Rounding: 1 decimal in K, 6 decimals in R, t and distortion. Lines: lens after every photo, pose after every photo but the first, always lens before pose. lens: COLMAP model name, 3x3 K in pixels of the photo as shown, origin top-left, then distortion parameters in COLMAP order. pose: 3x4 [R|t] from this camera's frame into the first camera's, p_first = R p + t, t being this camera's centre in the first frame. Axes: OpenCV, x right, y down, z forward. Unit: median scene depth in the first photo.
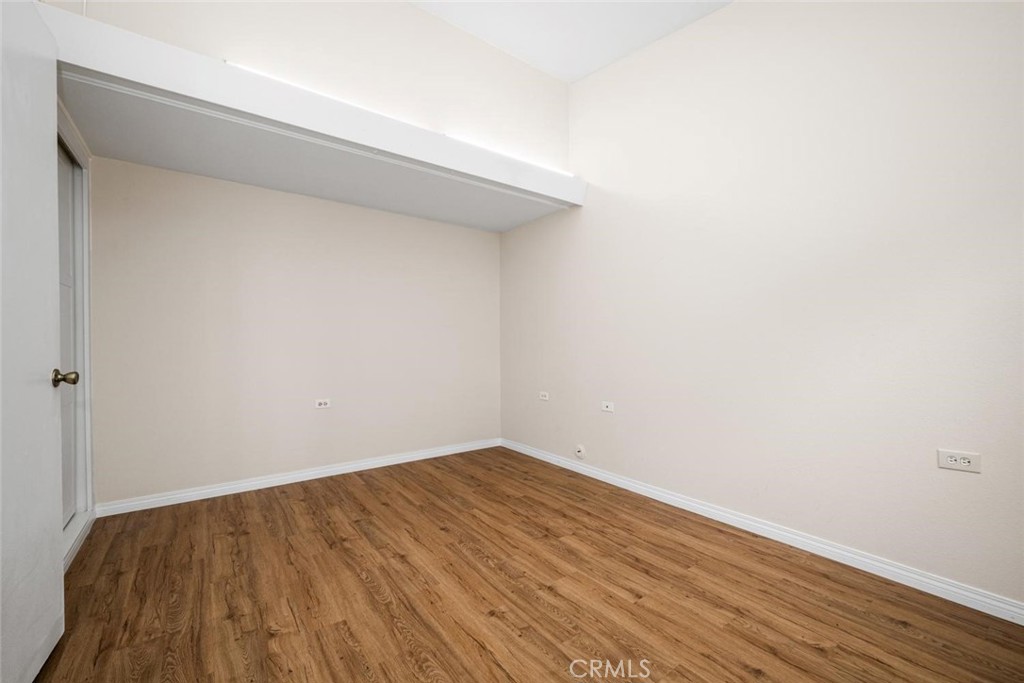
lens RADIAL K [[417.7, 0, 514.8], [0, 417.7, 361.8], [0, 0, 1]] dist [0.001480, 0.000167]
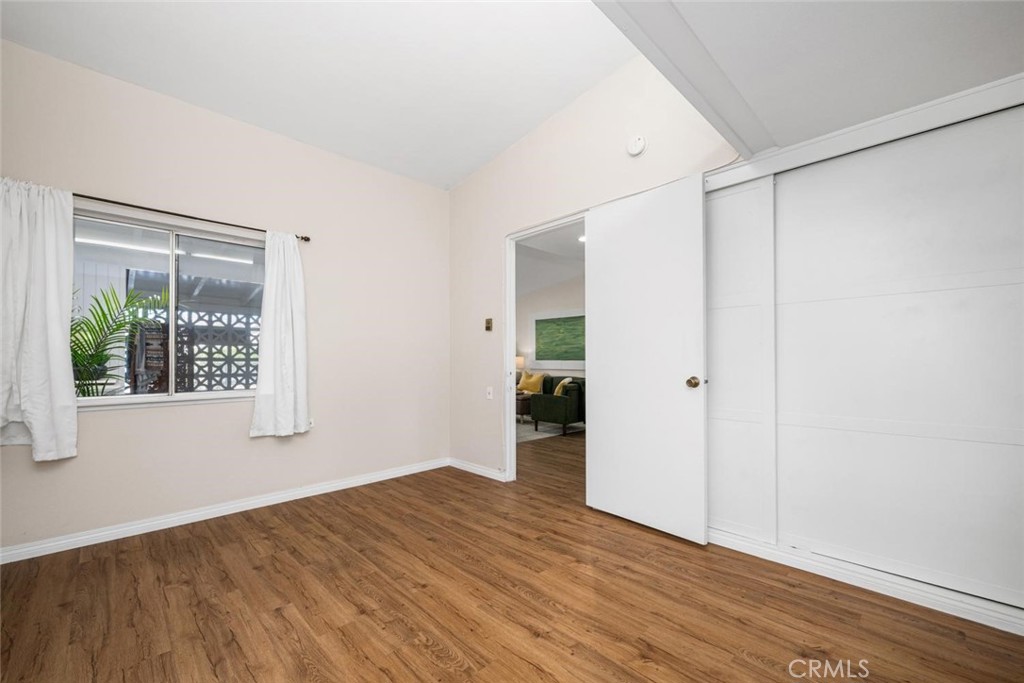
lens RADIAL K [[419.1, 0, 516.8], [0, 419.1, 352.2], [0, 0, 1]] dist [0.000566, 0.000016]
pose [[-0.990893, 0.003064, -0.134620, -0.123158], [-0.001491, 0.999430, 0.033723, -0.090074], [0.134646, 0.033616, -0.990323, 1.718437]]
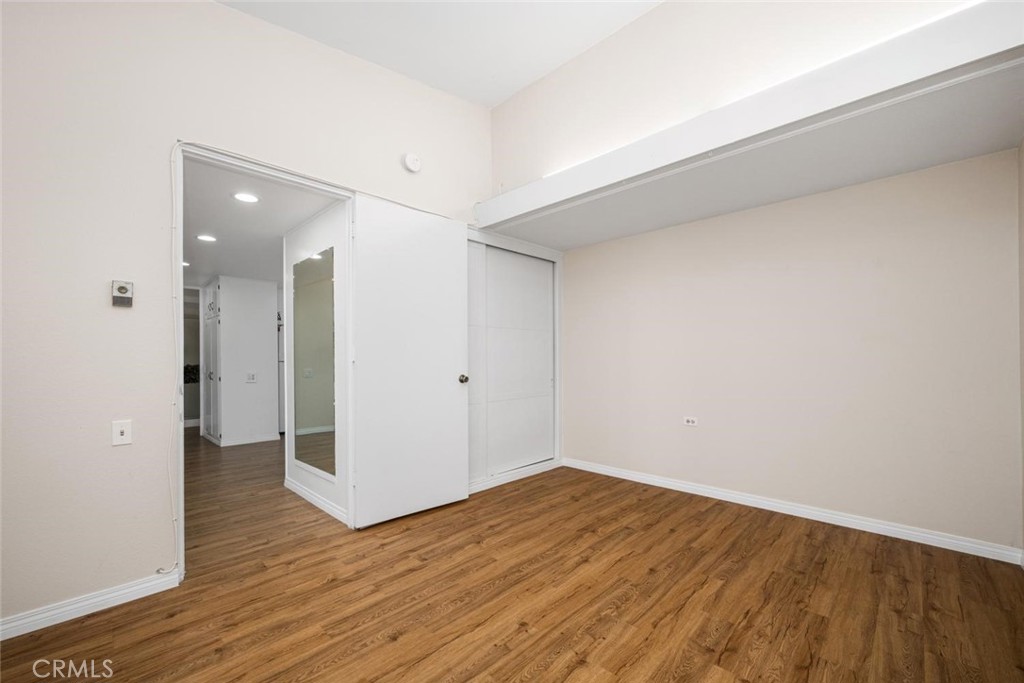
lens RADIAL K [[417.7, 0, 514.8], [0, 417.7, 361.8], [0, 0, 1]] dist [0.001480, 0.000167]
pose [[0.161784, 0.003468, -0.986820, 0.751192], [-0.044575, 0.998999, -0.003797, -0.036522], [0.985819, 0.044602, 0.161777, 0.606141]]
